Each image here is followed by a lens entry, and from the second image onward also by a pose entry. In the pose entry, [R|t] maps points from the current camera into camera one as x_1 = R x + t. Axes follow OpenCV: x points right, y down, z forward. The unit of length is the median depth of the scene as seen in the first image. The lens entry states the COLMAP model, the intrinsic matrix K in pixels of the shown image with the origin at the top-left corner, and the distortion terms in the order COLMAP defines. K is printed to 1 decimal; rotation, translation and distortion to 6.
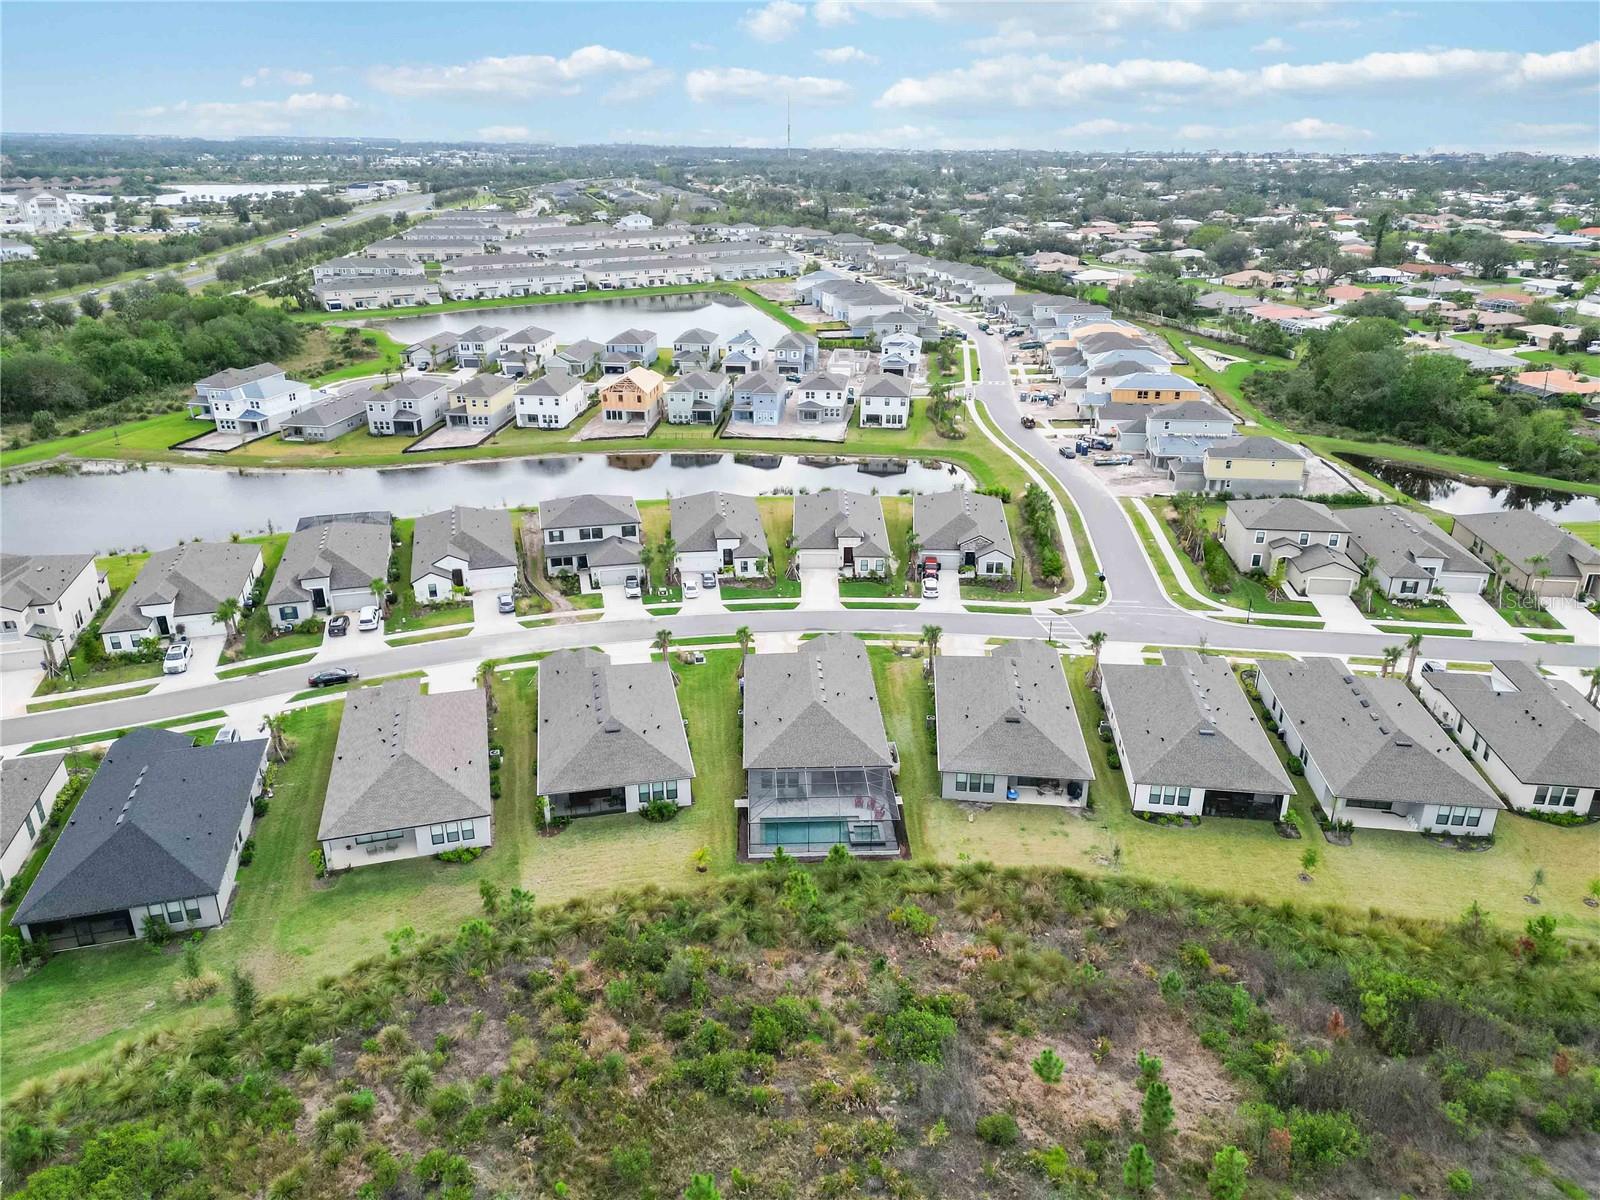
lens RADIAL K [[1121.8, 0, 797.1], [0, 1121.8, 598.8], [0, 0, 1]] dist [0.075852, -0.074518]
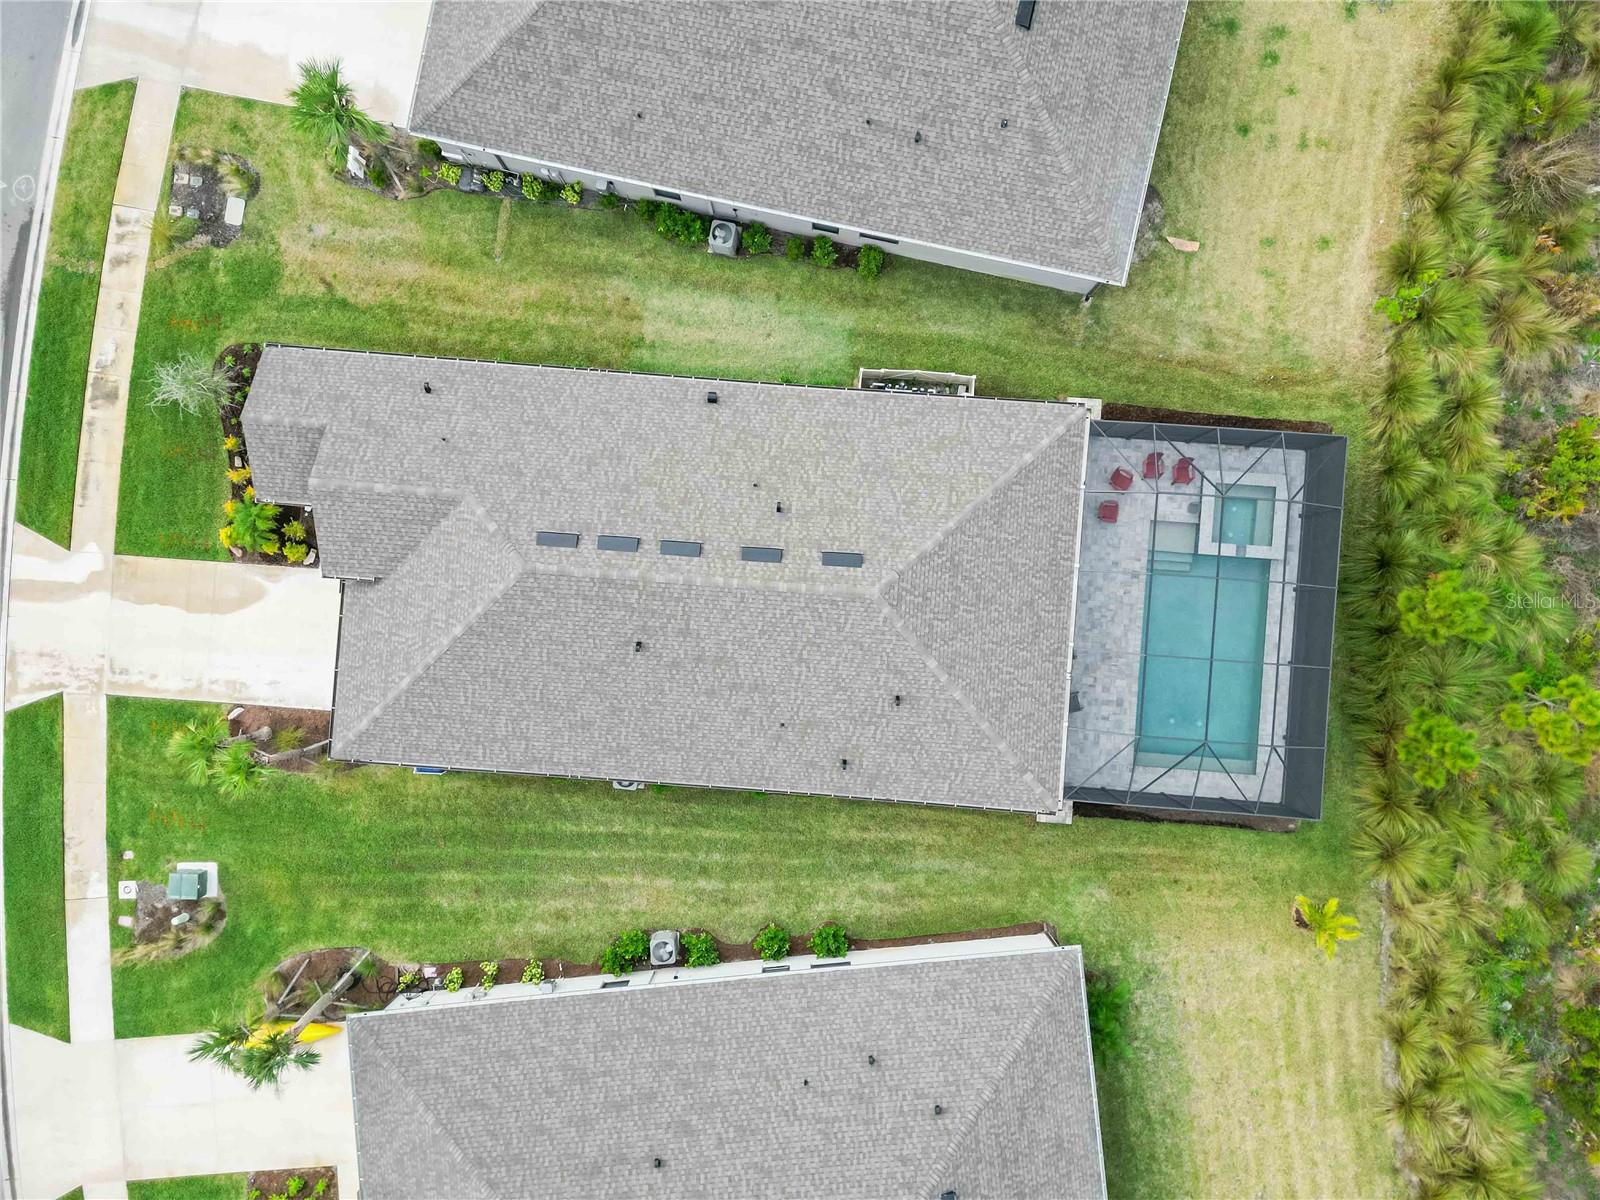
lens RADIAL K [[1121.8, 0, 797.1], [0, 1121.8, 598.8], [0, 0, 1]] dist [0.075852, -0.074518]
pose [[0.114128, -0.993415, 0.010108, 0.005840], [0.399006, 0.055153, 0.915288, -0.151222], [-0.909818, -0.100426, 0.402673, 0.636822]]
